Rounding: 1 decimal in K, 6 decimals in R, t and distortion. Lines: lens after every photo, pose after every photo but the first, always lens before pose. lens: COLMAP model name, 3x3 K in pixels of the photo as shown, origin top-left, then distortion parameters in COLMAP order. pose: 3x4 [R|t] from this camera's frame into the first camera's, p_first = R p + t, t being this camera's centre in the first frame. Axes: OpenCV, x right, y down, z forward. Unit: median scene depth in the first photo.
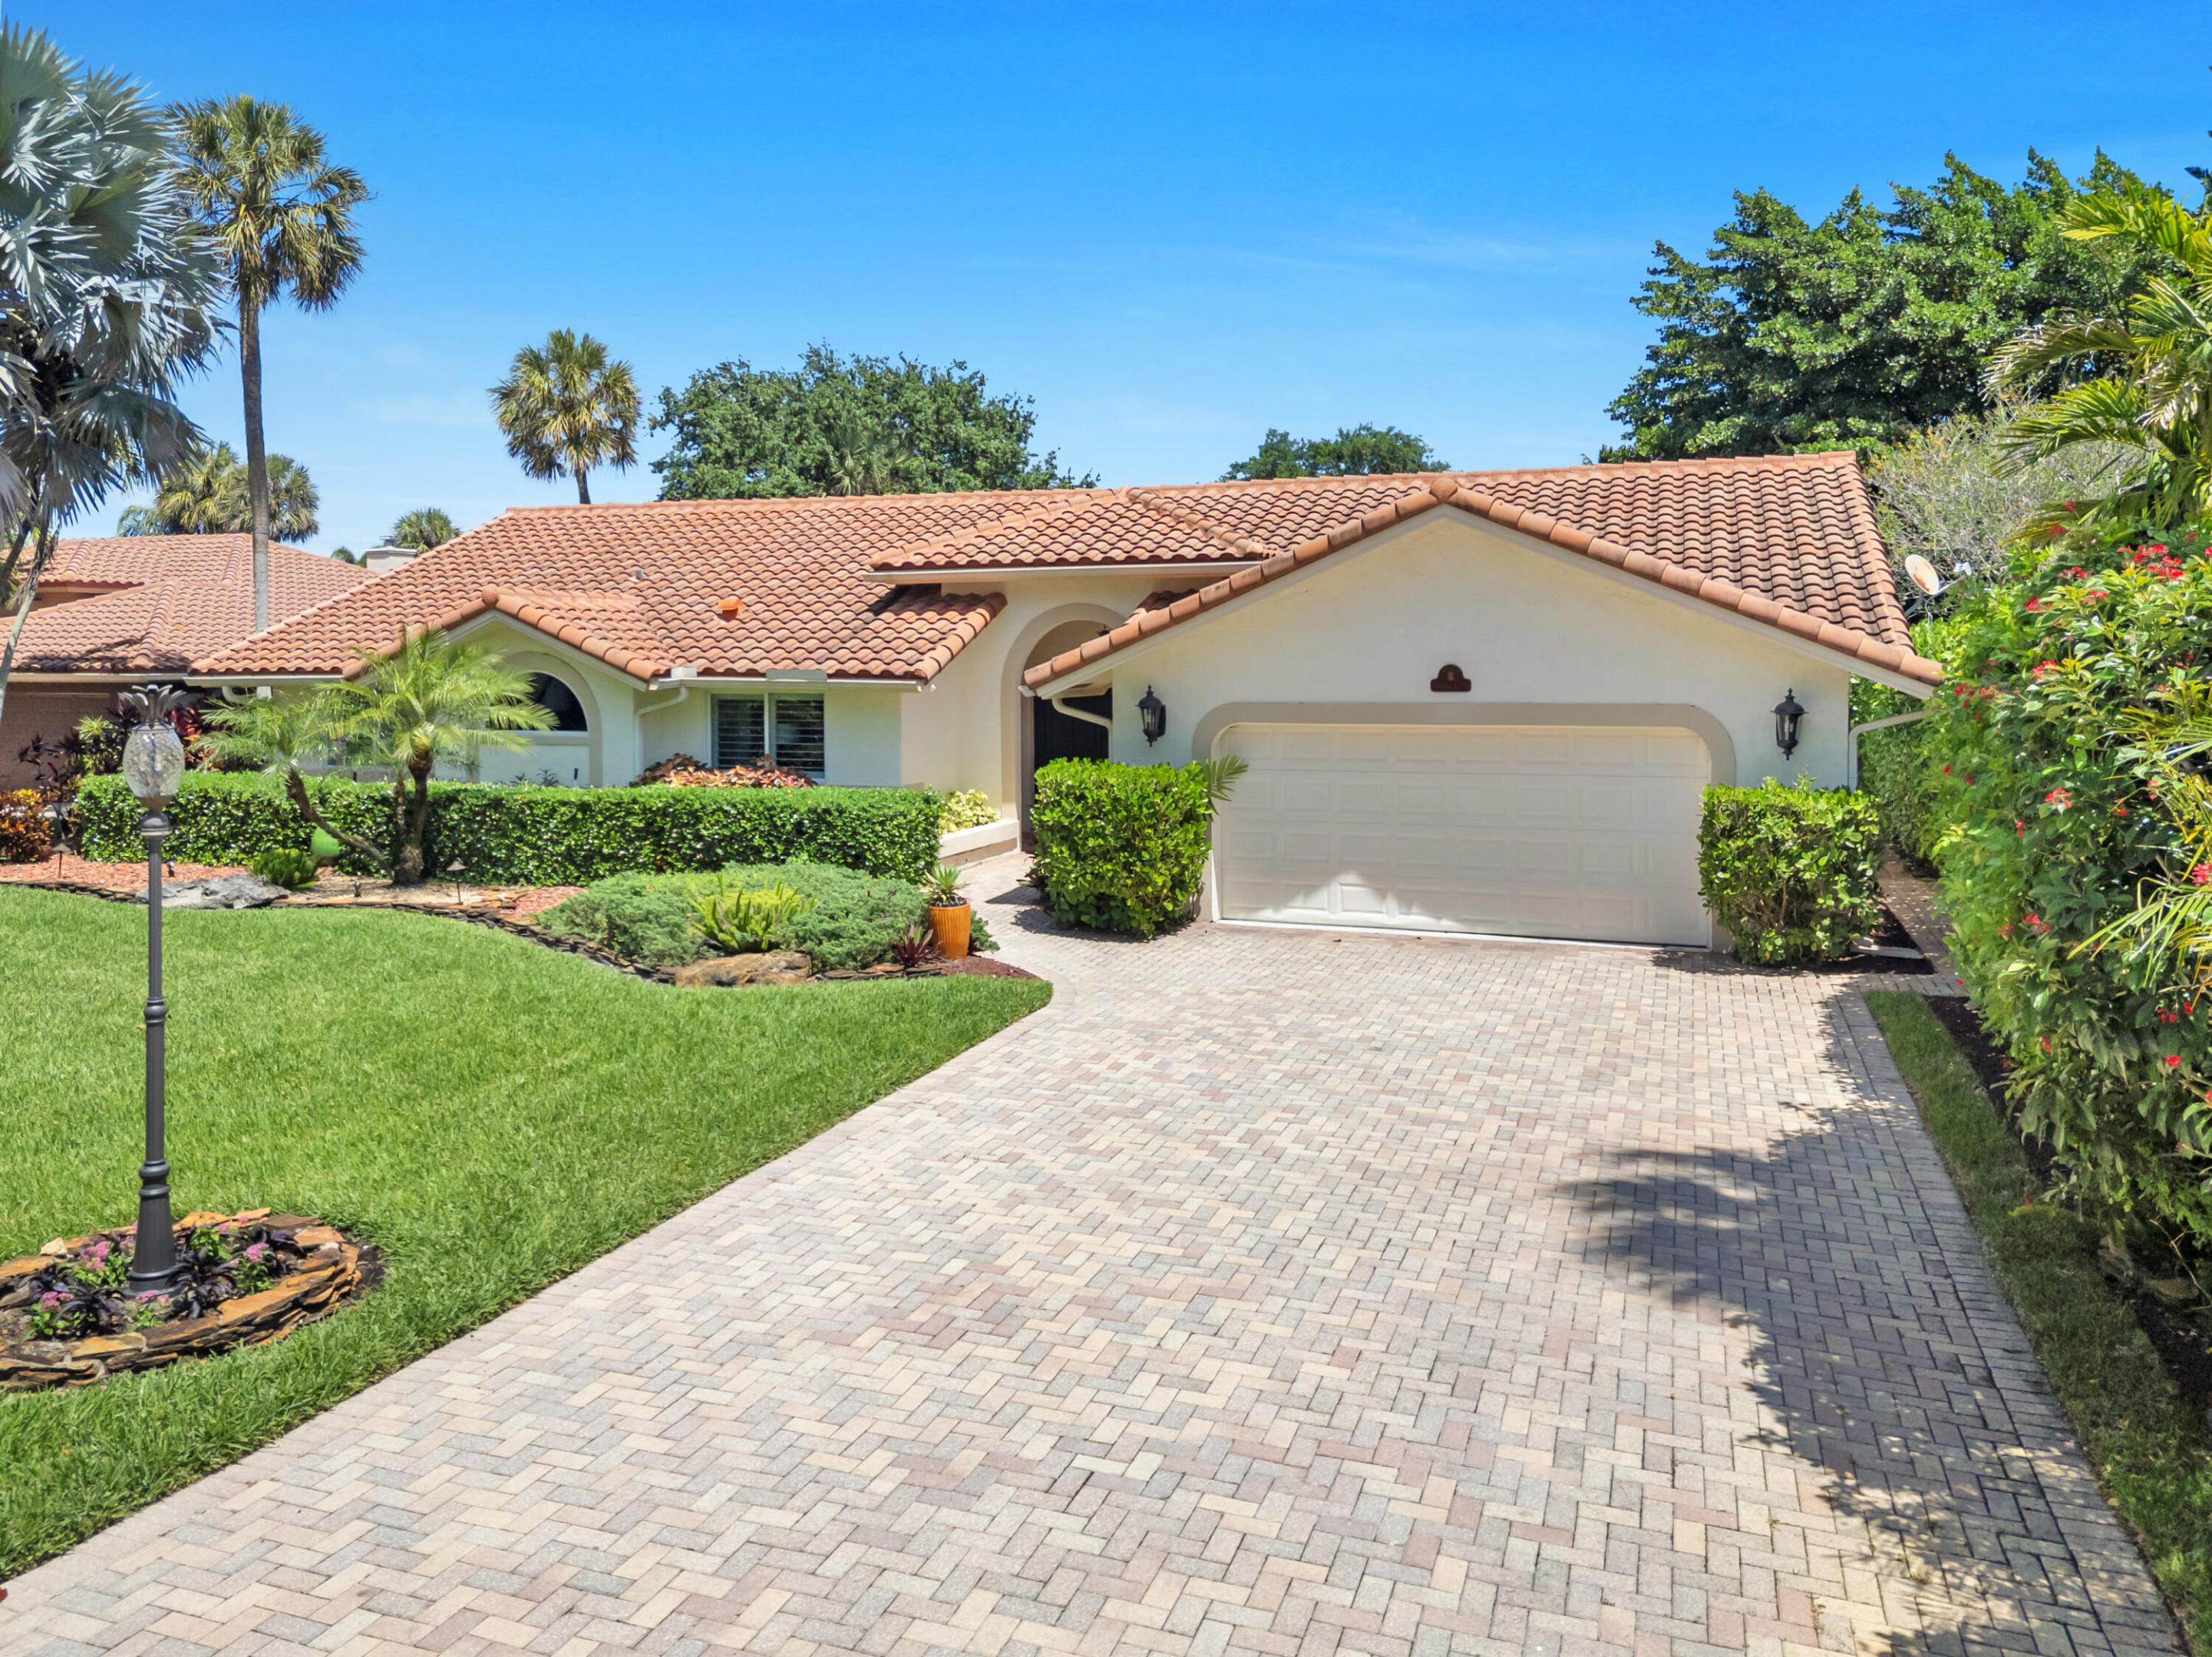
lens RADIAL K [[1578.1, 0, 1114.2], [0, 1578.1, 801.9], [0, 0, 1]] dist [0.079221, -0.088447]
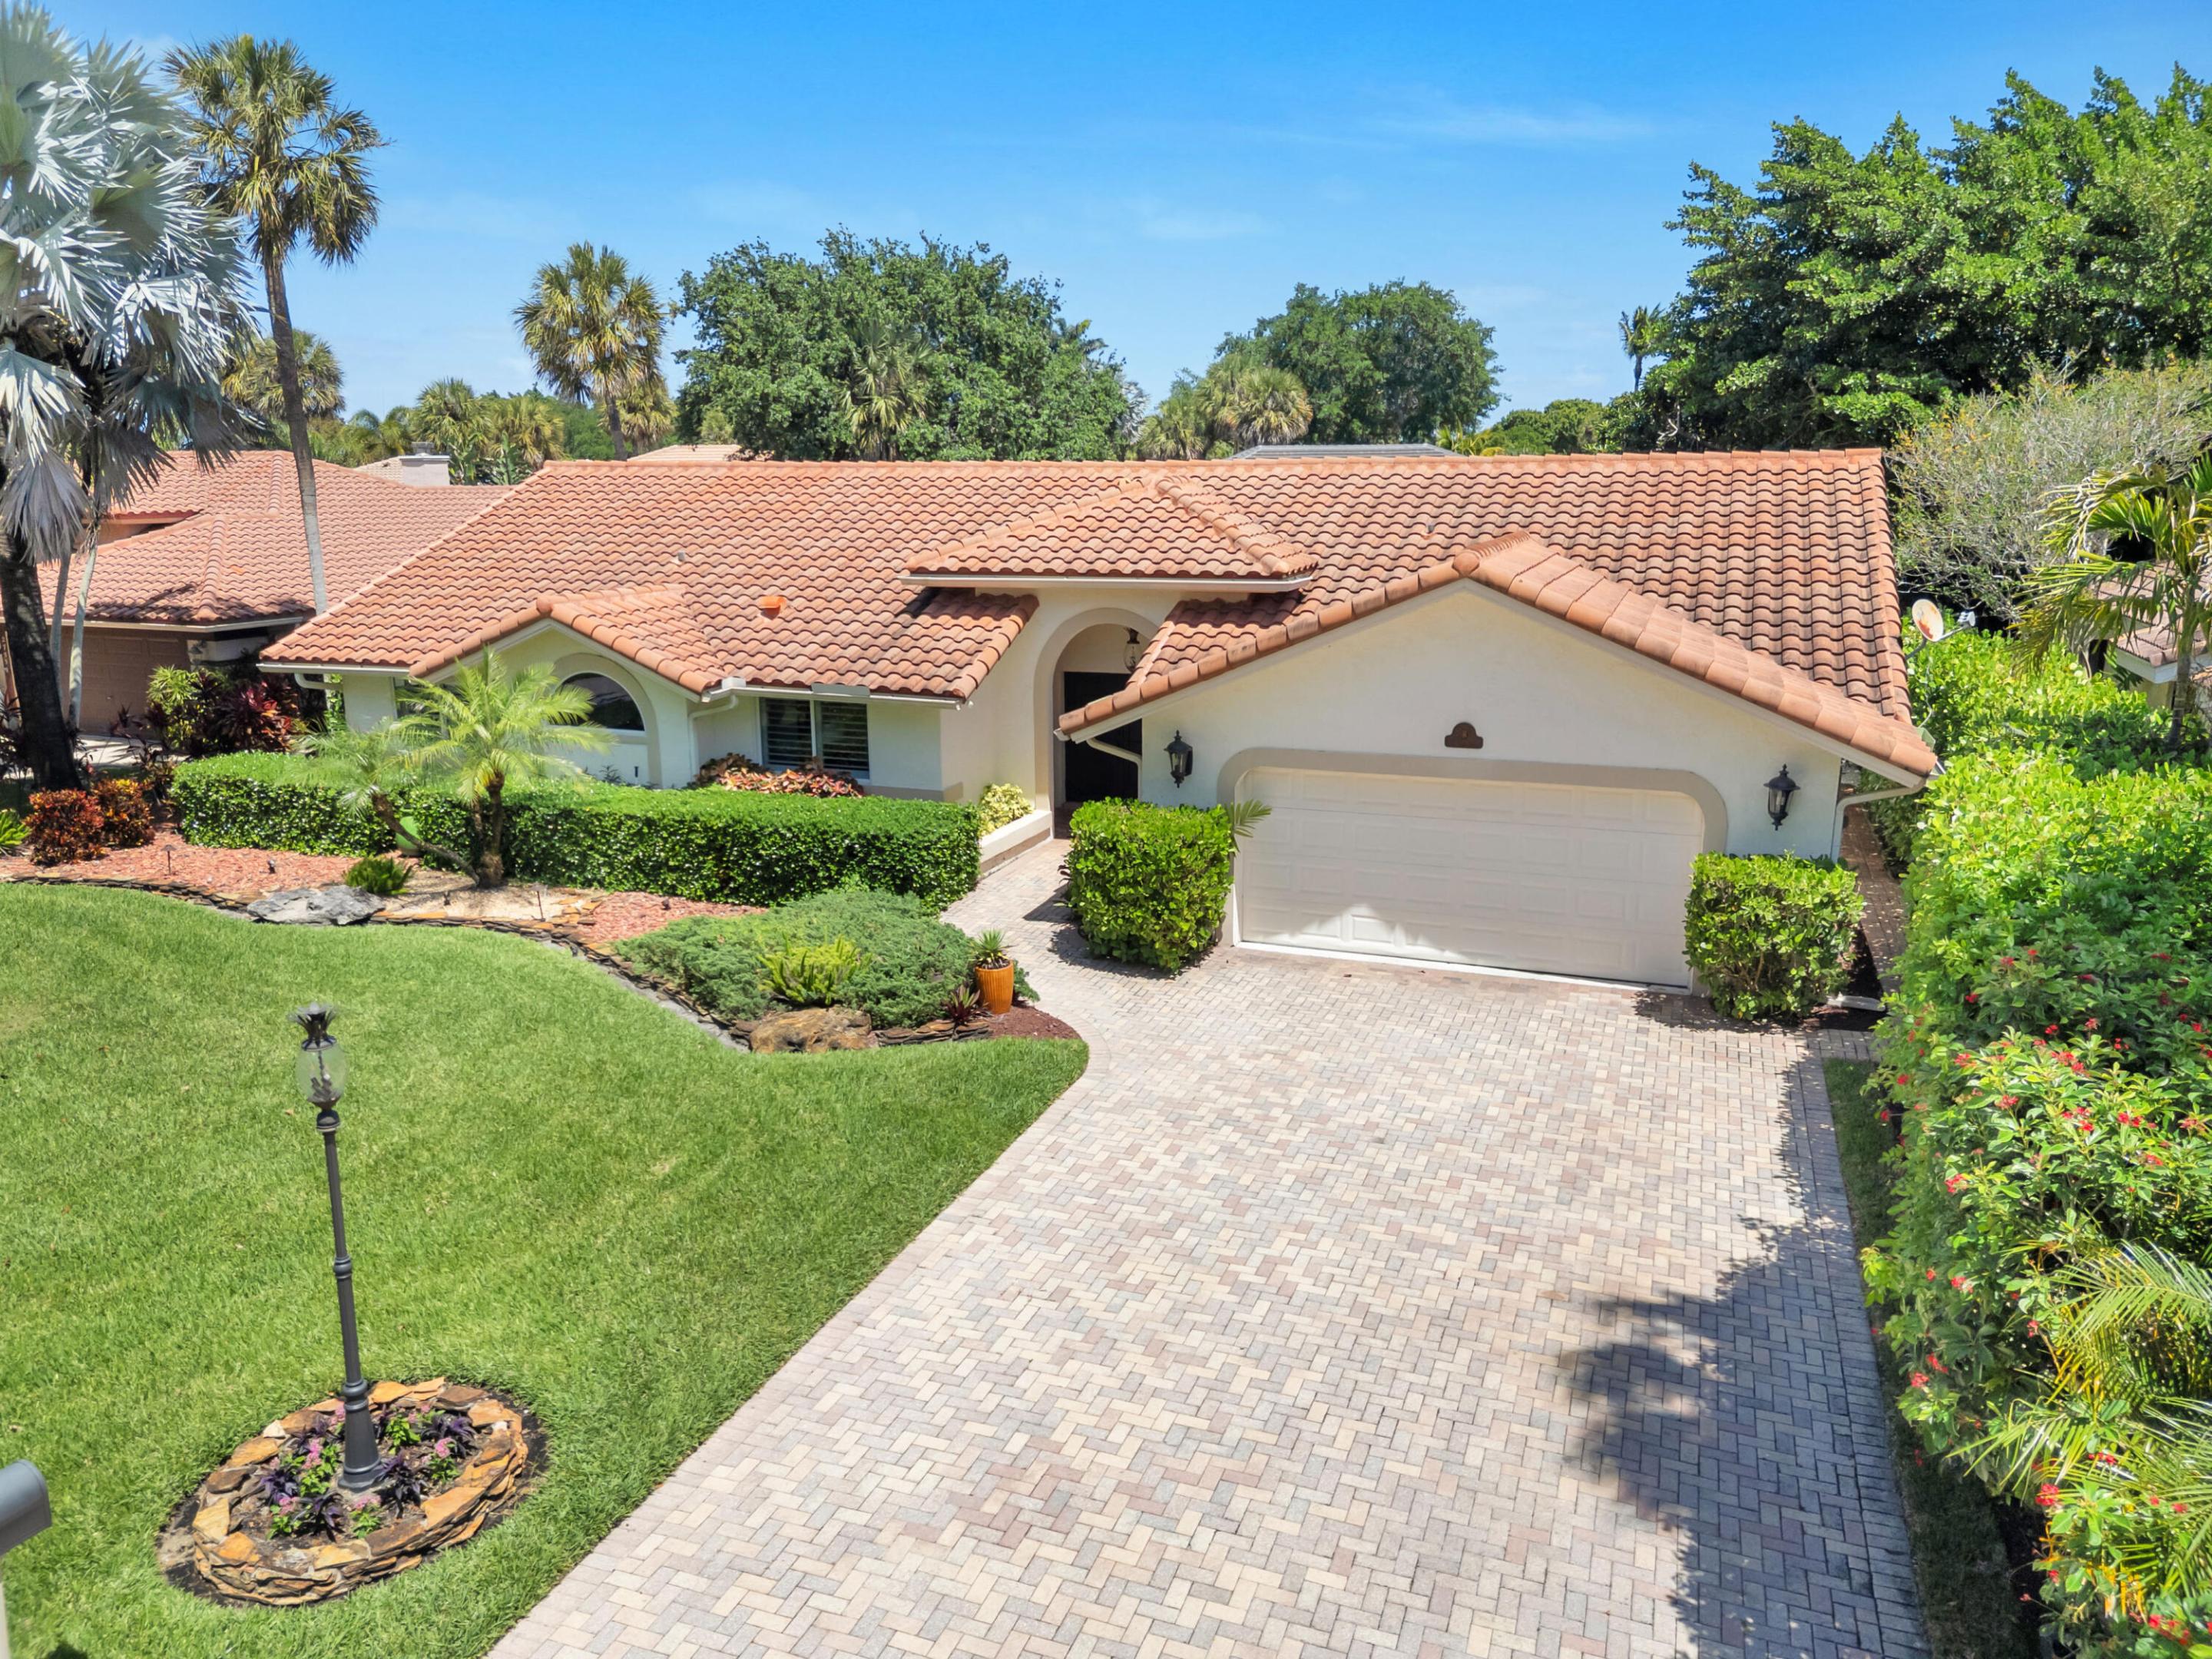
lens RADIAL K [[1557.1, 0, 1106.0], [0, 1557.1, 829.5], [0, 0, 1]] dist [0.084737, -0.101050]
pose [[0.999899, 0.004715, -0.013430, -0.011093], [-0.001839, 0.978433, 0.206556, -0.221423], [0.014114, -0.206510, 0.978343, -0.033901]]
